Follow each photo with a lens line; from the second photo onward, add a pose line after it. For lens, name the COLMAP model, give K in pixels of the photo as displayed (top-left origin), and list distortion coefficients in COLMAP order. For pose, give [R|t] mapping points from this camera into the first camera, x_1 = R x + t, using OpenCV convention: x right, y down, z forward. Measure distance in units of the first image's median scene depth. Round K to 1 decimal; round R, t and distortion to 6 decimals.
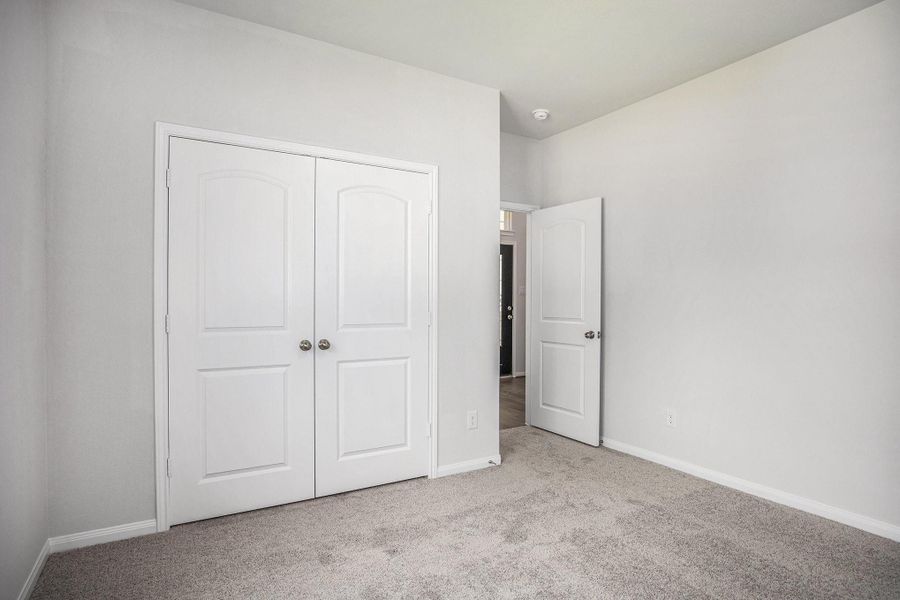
lens RADIAL K [[460.1, 0, 455.9], [0, 460.1, 306.7], [0, 0, 1]] dist [-0.029629, 0.000309]
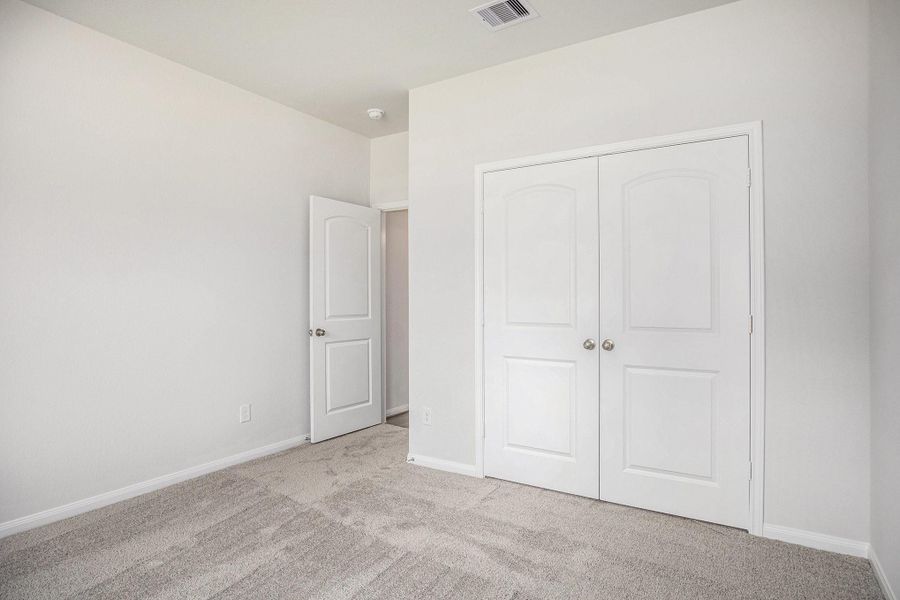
lens RADIAL K [[469.3, 0, 450.0], [0, 469.3, 300.0], [0, 0, 1]] dist [-0.064337, -0.000186]
pose [[0.477570, -0.000064, -0.878594, 0.420968], [-0.013523, 0.999881, -0.007424, -0.001405], [0.878490, 0.015427, 0.477512, 0.238968]]
